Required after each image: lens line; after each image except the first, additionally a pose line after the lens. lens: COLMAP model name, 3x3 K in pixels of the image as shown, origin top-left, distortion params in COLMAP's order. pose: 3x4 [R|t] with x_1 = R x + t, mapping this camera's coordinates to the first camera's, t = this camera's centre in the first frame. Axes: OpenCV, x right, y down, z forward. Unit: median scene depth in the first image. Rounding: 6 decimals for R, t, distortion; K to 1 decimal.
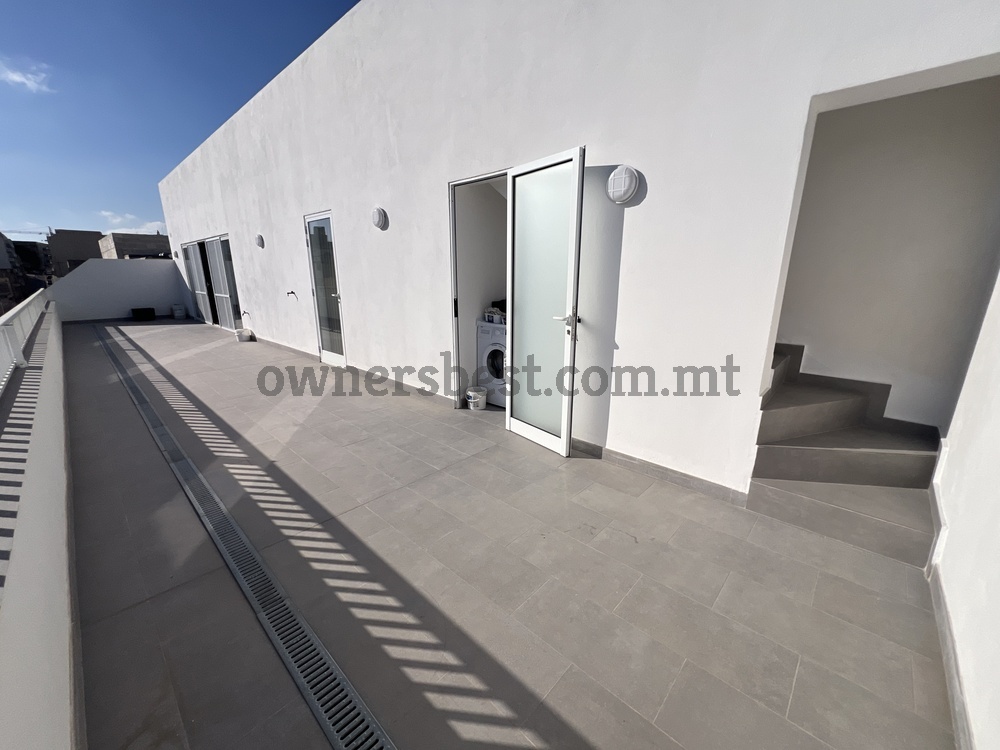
lens RADIAL K [[399.9, 0, 502.7], [0, 399.9, 379.5], [0, 0, 1]] dist [-0.000223, 0.000612]
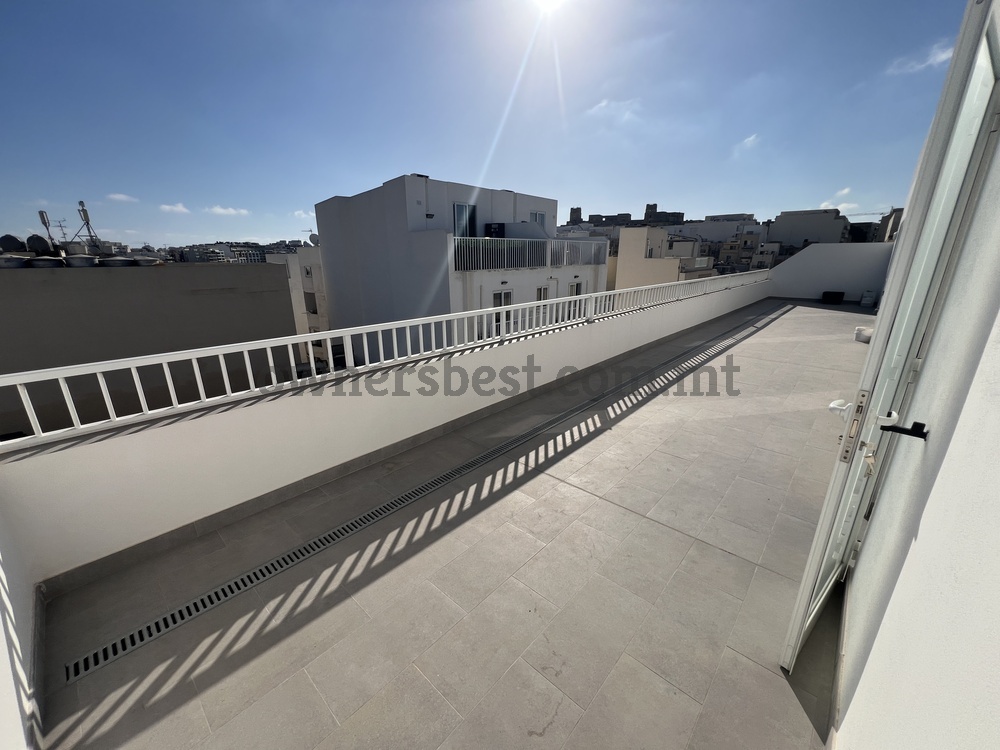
lens RADIAL K [[399.9, 0, 495.7], [0, 399.9, 383.8], [0, 0, 1]] dist [-0.000223, 0.000612]
pose [[-0.004617, 0.309169, -0.950996, 0.676530], [-0.247818, 0.920986, 0.300616, -0.252592], [0.968796, 0.237062, 0.072366, 0.673462]]
